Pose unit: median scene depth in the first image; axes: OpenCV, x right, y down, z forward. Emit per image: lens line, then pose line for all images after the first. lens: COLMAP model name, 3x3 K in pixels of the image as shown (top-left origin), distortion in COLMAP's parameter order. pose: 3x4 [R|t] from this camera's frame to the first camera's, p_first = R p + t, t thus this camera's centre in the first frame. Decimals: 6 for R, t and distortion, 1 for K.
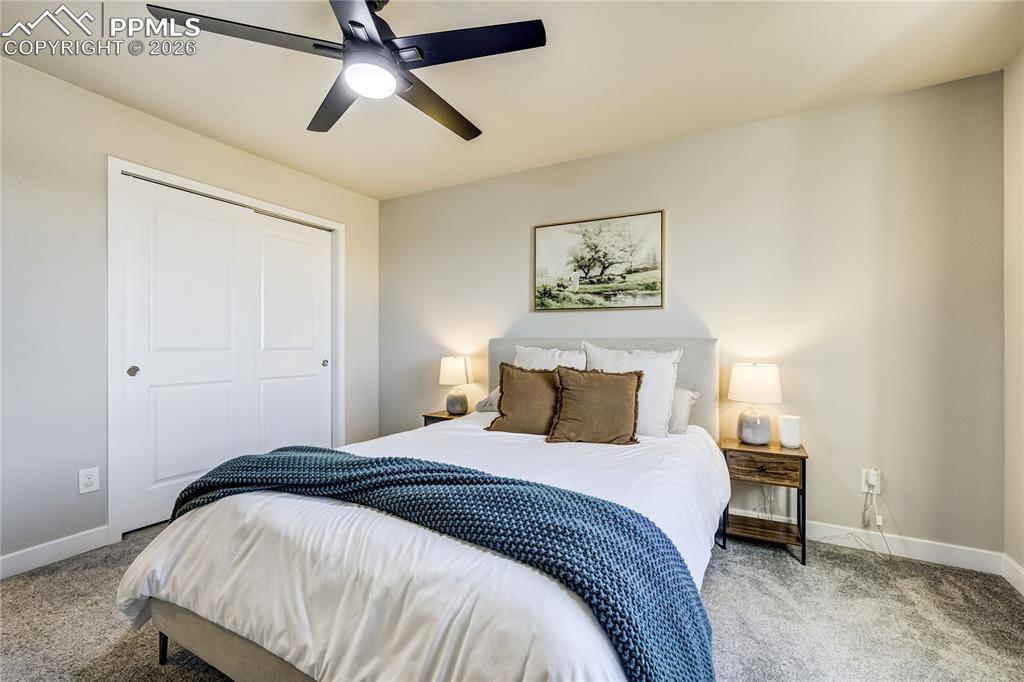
lens RADIAL K [[444.8, 0, 529.1], [0, 444.8, 339.9], [0, 0, 1]] dist [-0.011106, 0.002862]
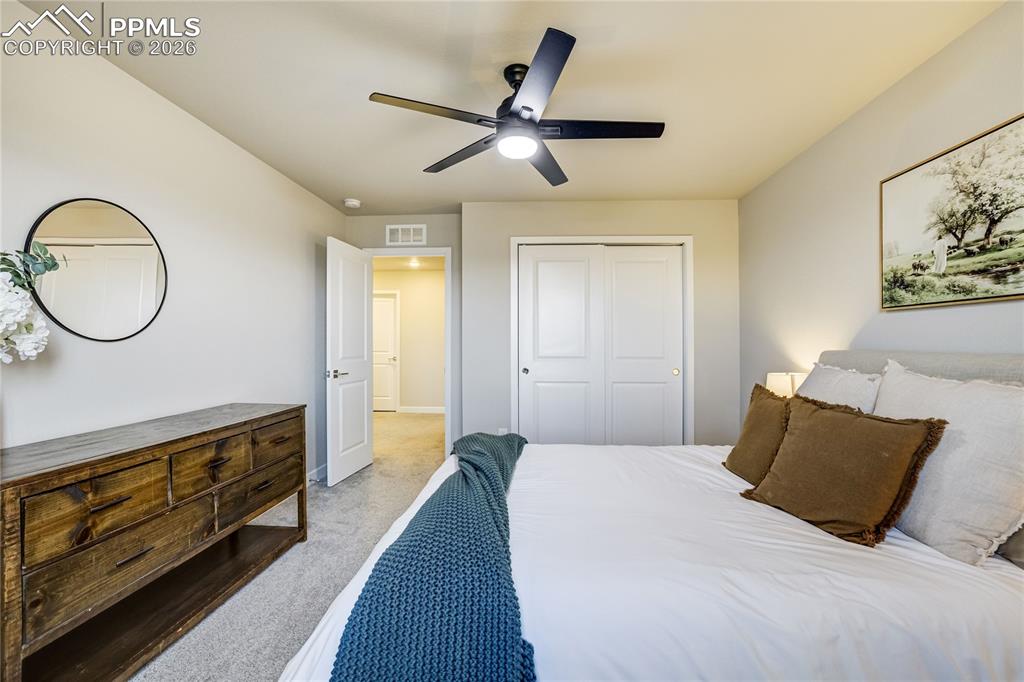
lens RADIAL K [[444.8, 0, 508.5], [0, 444.8, 342.0], [0, 0, 1]] dist [-0.011106, 0.002862]
pose [[0.417760, -0.008702, -0.908516, 0.398239], [0.006430, 0.999957, -0.006621, -0.018002], [0.908535, -0.003076, 0.417798, 0.241127]]
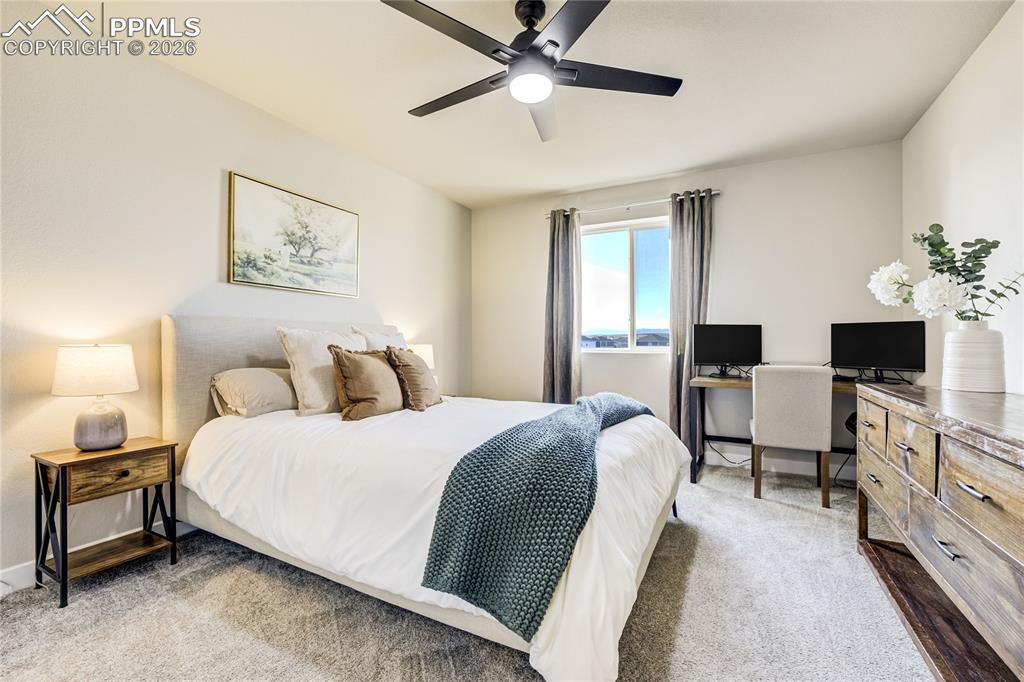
lens RADIAL K [[444.8, 0, 501.9], [0, 444.8, 339.4], [0, 0, 1]] dist [-0.011106, 0.002862]
pose [[-0.010054, -0.004302, 0.999940, -0.803837], [-0.015341, 0.999874, 0.004148, 0.024840], [-0.999832, -0.015298, -0.010118, 0.577615]]
